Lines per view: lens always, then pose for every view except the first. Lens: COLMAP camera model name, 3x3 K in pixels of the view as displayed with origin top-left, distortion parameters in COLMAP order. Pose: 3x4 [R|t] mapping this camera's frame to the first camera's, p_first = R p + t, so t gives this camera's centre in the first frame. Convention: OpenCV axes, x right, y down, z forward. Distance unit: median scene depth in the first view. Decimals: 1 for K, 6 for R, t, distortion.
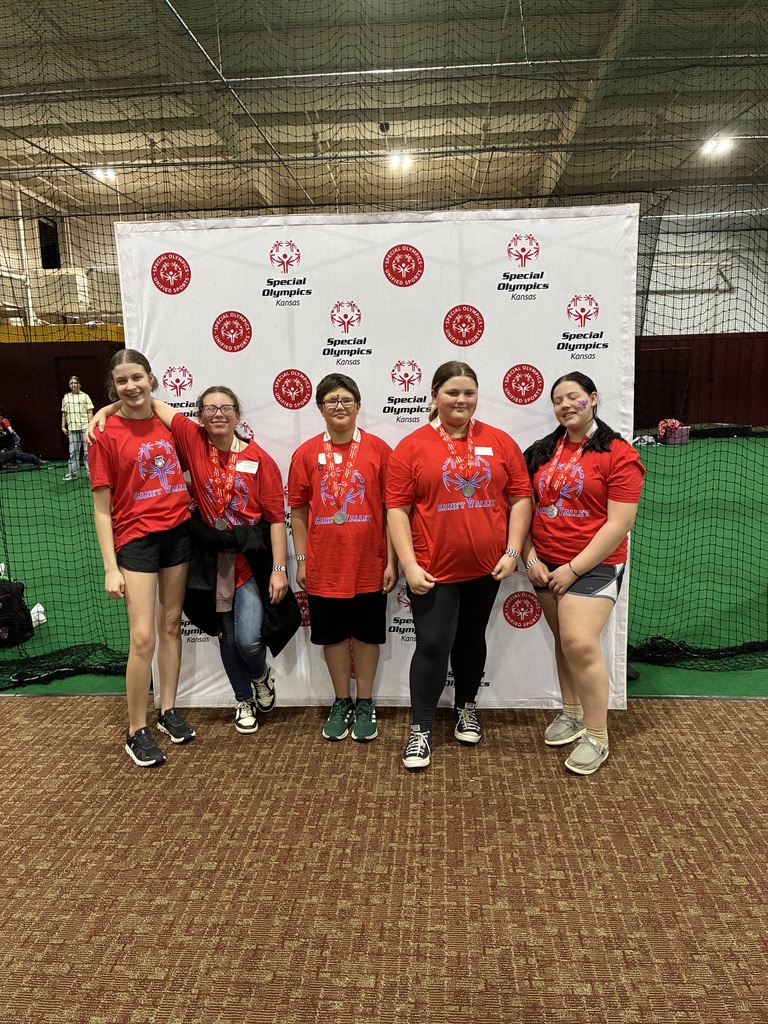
lens RADIAL K [[782.5, 0, 379.5], [0, 782.5, 510.9], [0, 0, 1]] dist [0.090719, -0.119156]
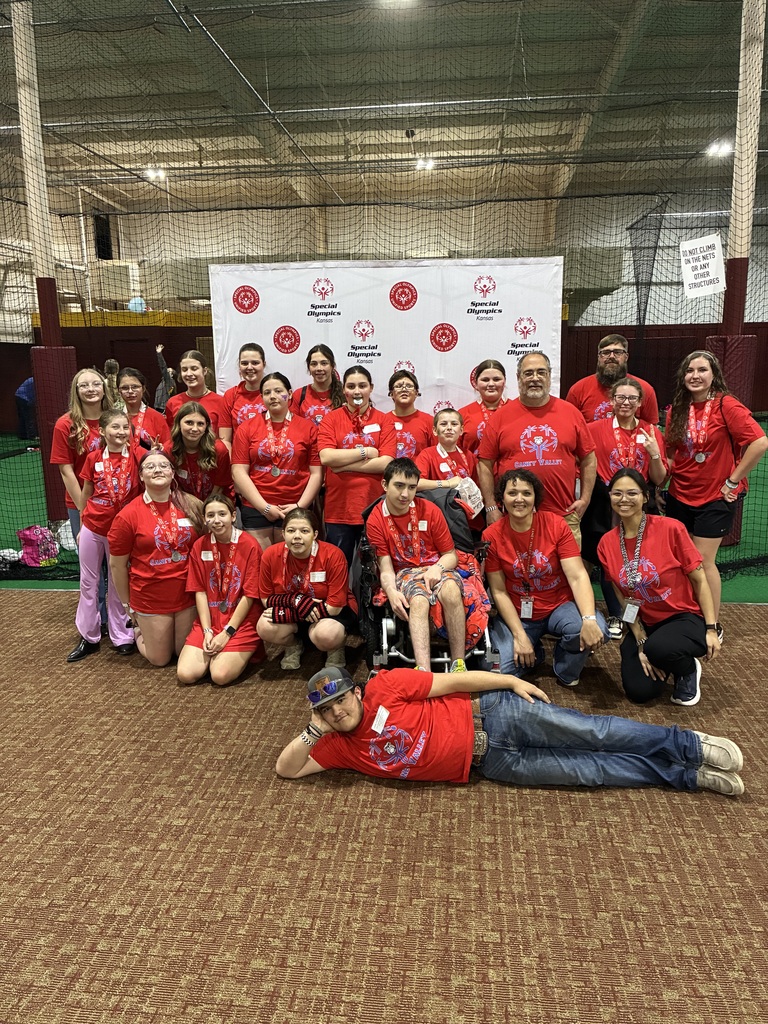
lens RADIAL K [[782.9, 0, 378.4], [0, 782.9, 509.6], [0, 0, 1]] dist [0.092454, -0.121708]
pose [[0.999272, 0.017580, -0.033867, 0.040555], [-0.016810, 0.999597, 0.022893, 0.054341], [0.034256, -0.022307, 0.999164, -0.479540]]
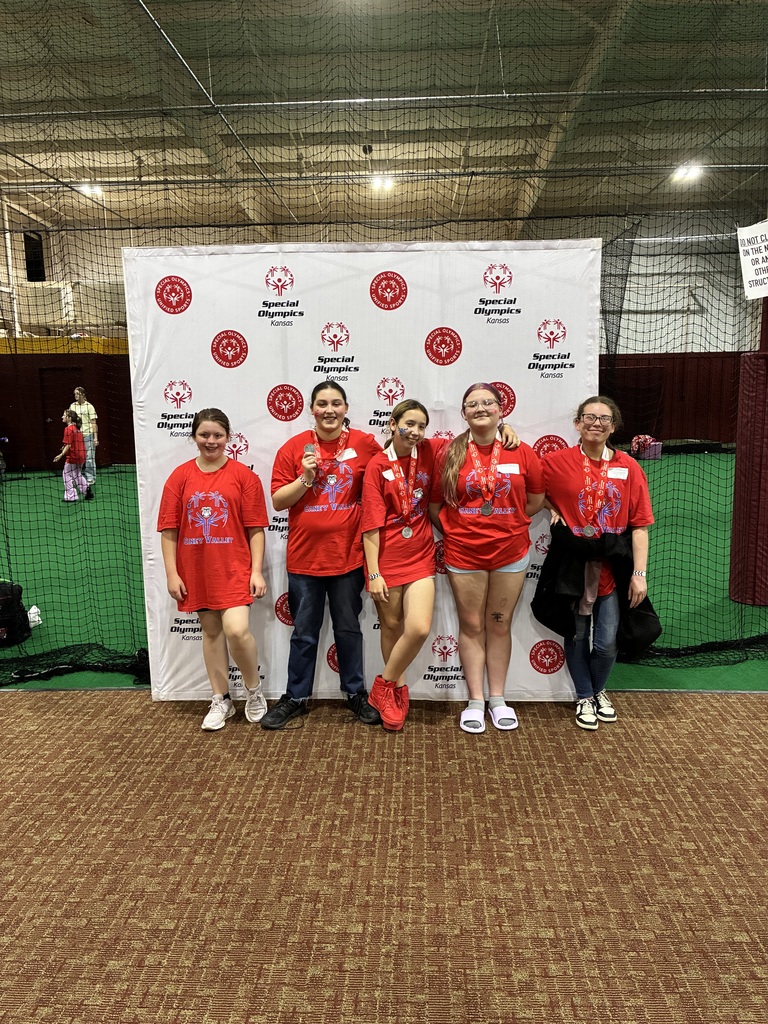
lens RADIAL K [[782.9, 0, 378.4], [0, 782.9, 509.6], [0, 0, 1]] dist [0.092454, -0.121708]
pose [[0.999671, 0.005503, 0.025064, -0.009278], [-0.005021, 0.999802, -0.019270, 0.012696], [-0.025165, 0.019138, 0.999500, -0.083304]]
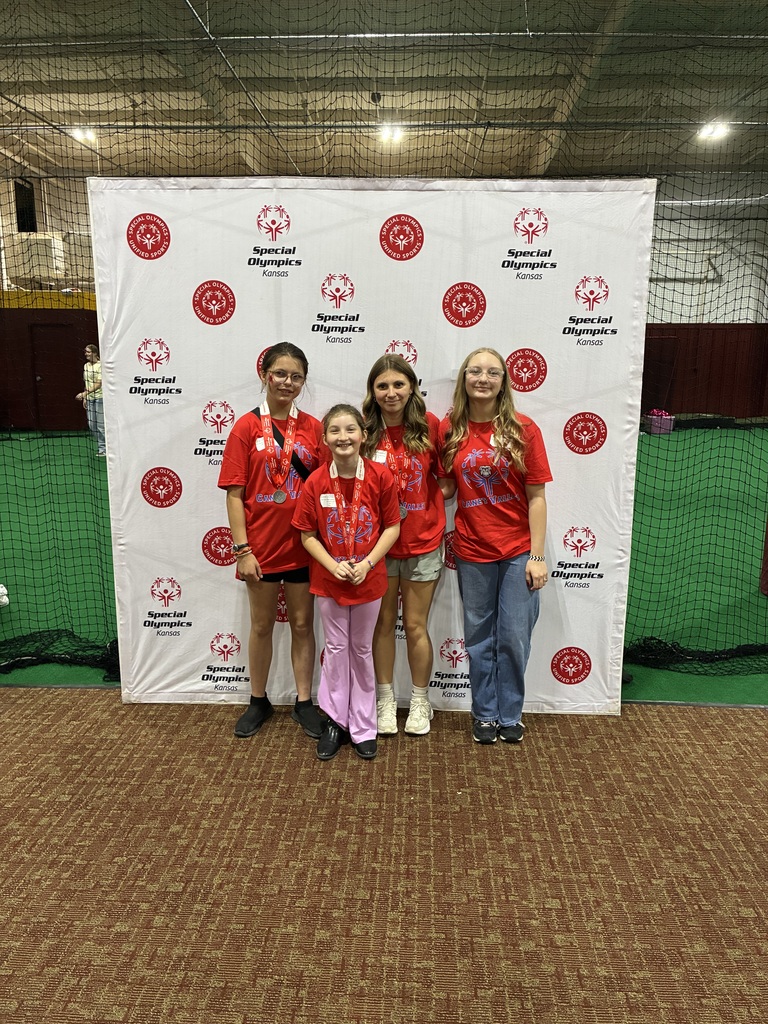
lens RADIAL K [[782.9, 0, 378.4], [0, 782.9, 509.6], [0, 0, 1]] dist [0.092454, -0.121708]
pose [[0.999254, 0.027722, 0.026883, -0.012829], [-0.028360, 0.999318, 0.023651, -0.012711], [-0.026209, -0.024395, 0.999359, 0.065159]]
